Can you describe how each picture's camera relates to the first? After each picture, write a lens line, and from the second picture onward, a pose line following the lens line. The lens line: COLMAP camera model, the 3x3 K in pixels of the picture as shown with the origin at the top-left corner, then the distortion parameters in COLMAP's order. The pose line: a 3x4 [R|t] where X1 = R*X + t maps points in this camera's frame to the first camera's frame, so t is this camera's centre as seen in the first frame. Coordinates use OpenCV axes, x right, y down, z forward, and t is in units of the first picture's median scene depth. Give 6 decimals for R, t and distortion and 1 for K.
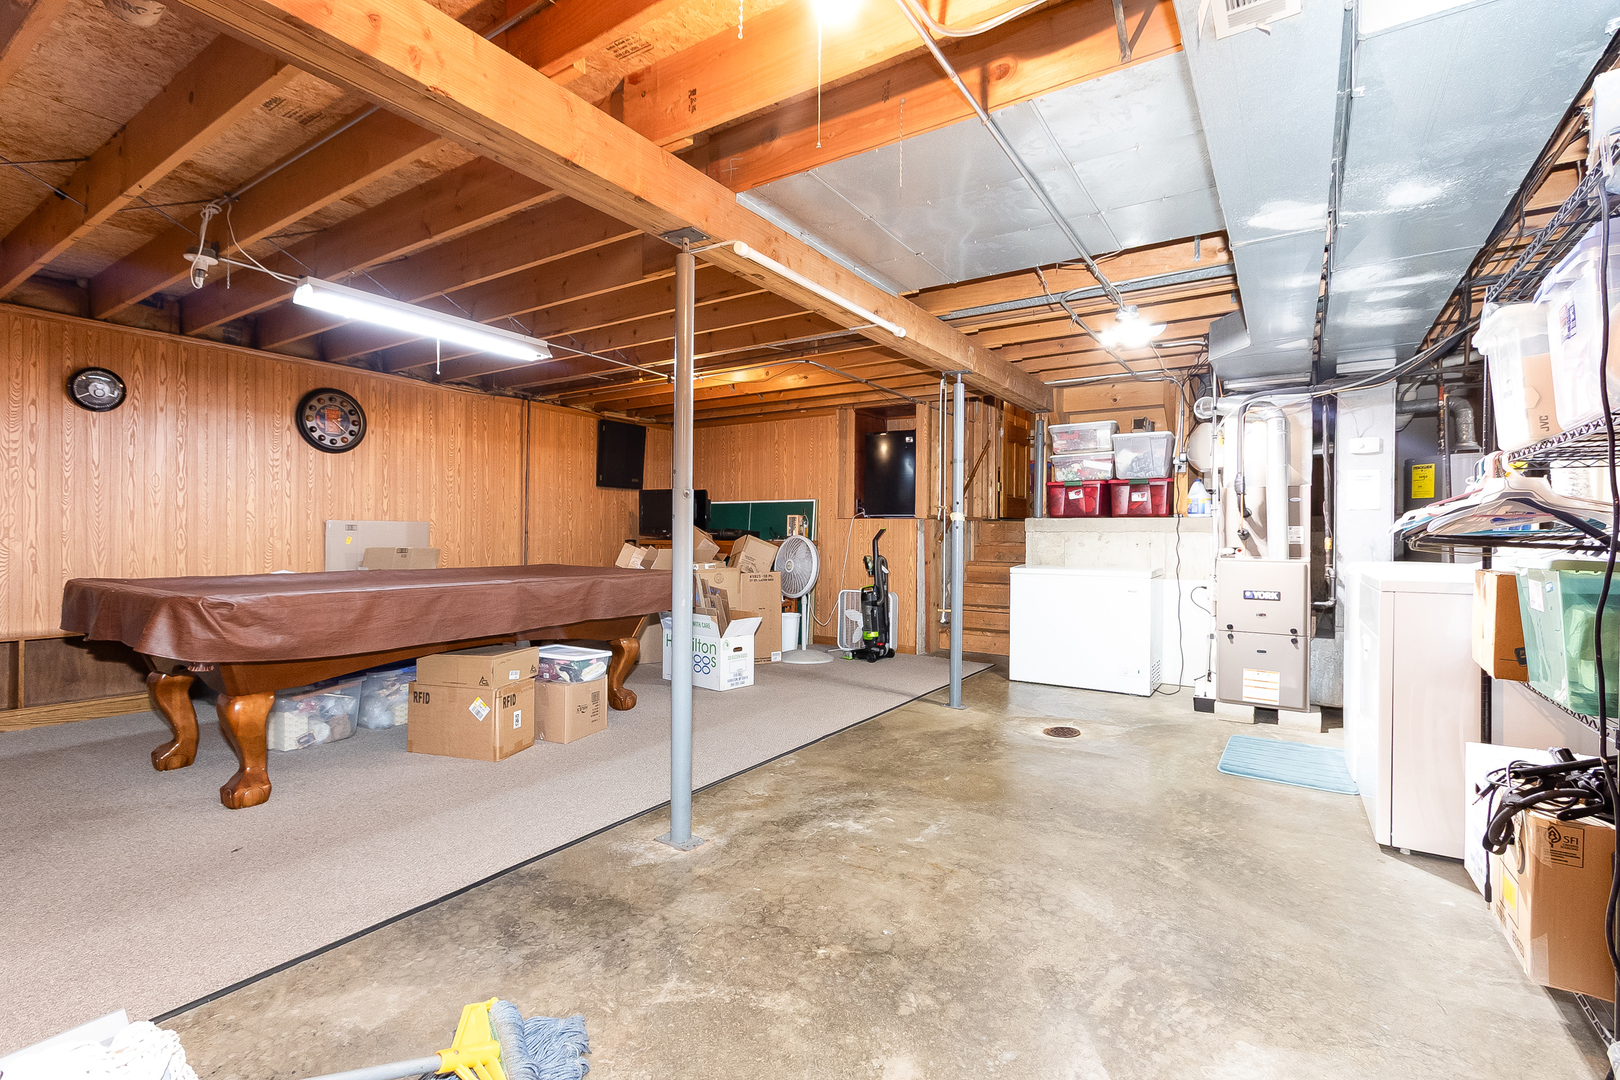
lens RADIAL K [[734.7, 0, 800.5], [0, 734.7, 539.0], [0, 0, 1]] dist [0.003972, -0.000743]
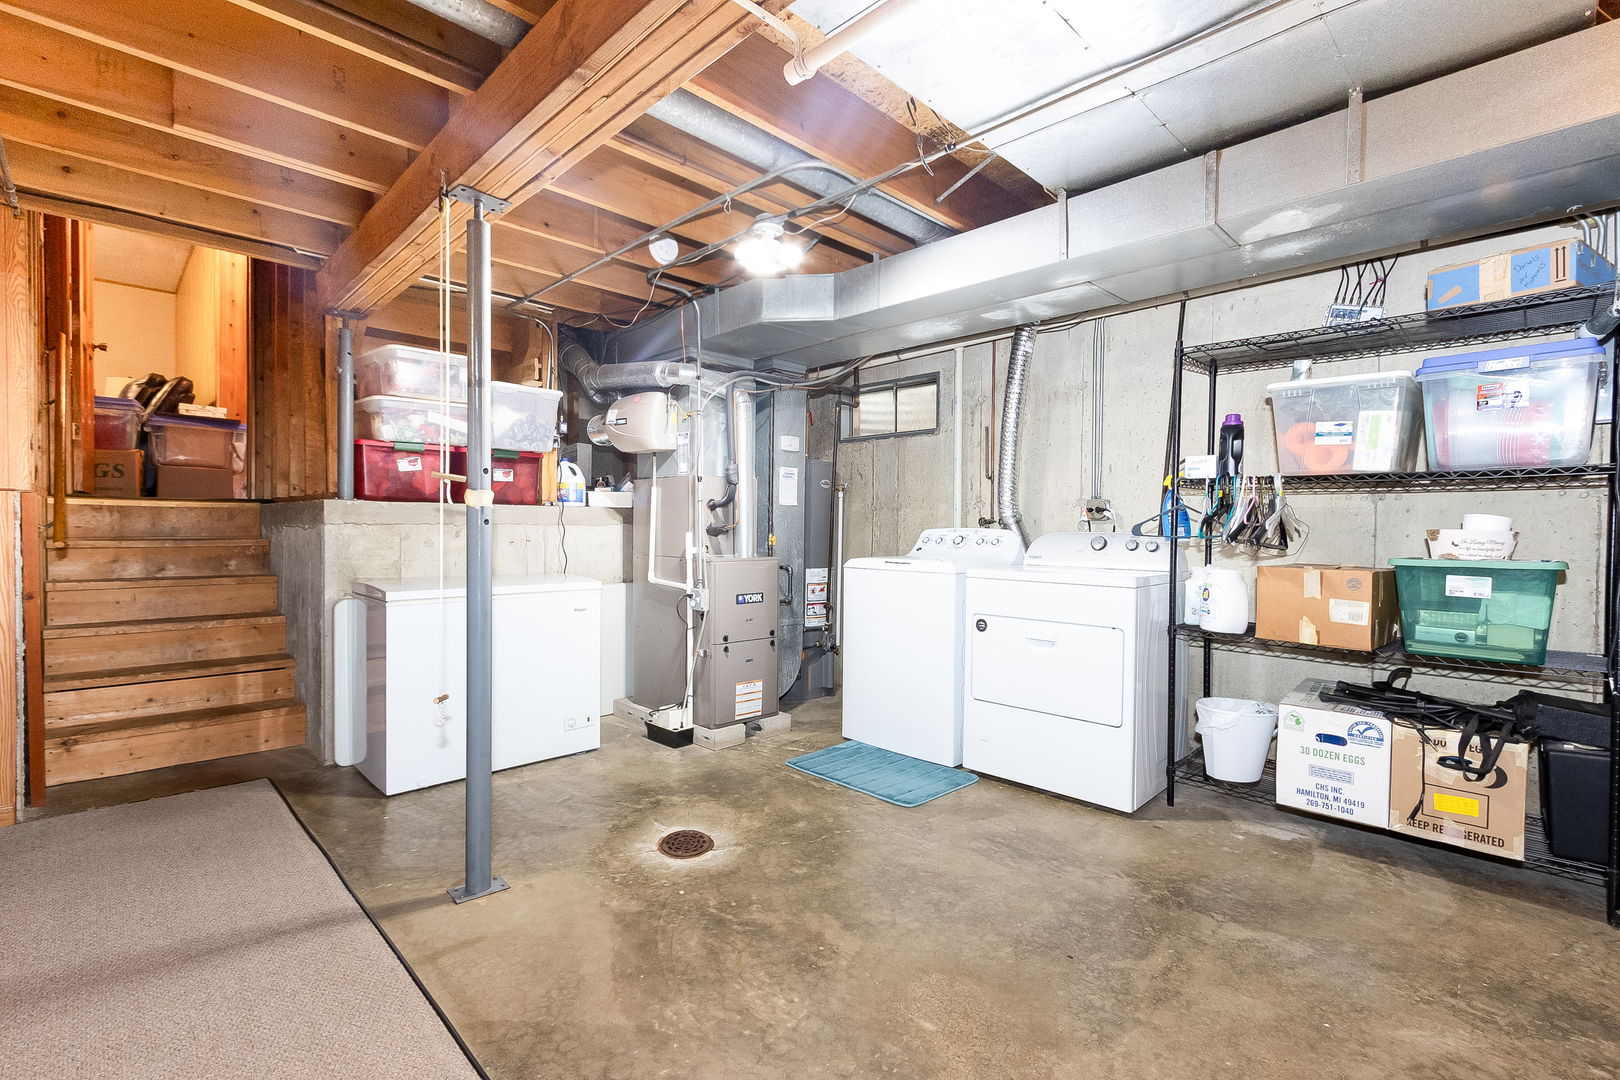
lens RADIAL K [[734.7, 0, 808.7], [0, 734.7, 535.4], [0, 0, 1]] dist [0.003972, -0.000743]
pose [[0.196372, -0.020127, 0.980323, -0.239472], [-0.002203, 0.999778, 0.020968, -0.019207], [-0.980527, -0.006277, 0.196284, 0.754737]]
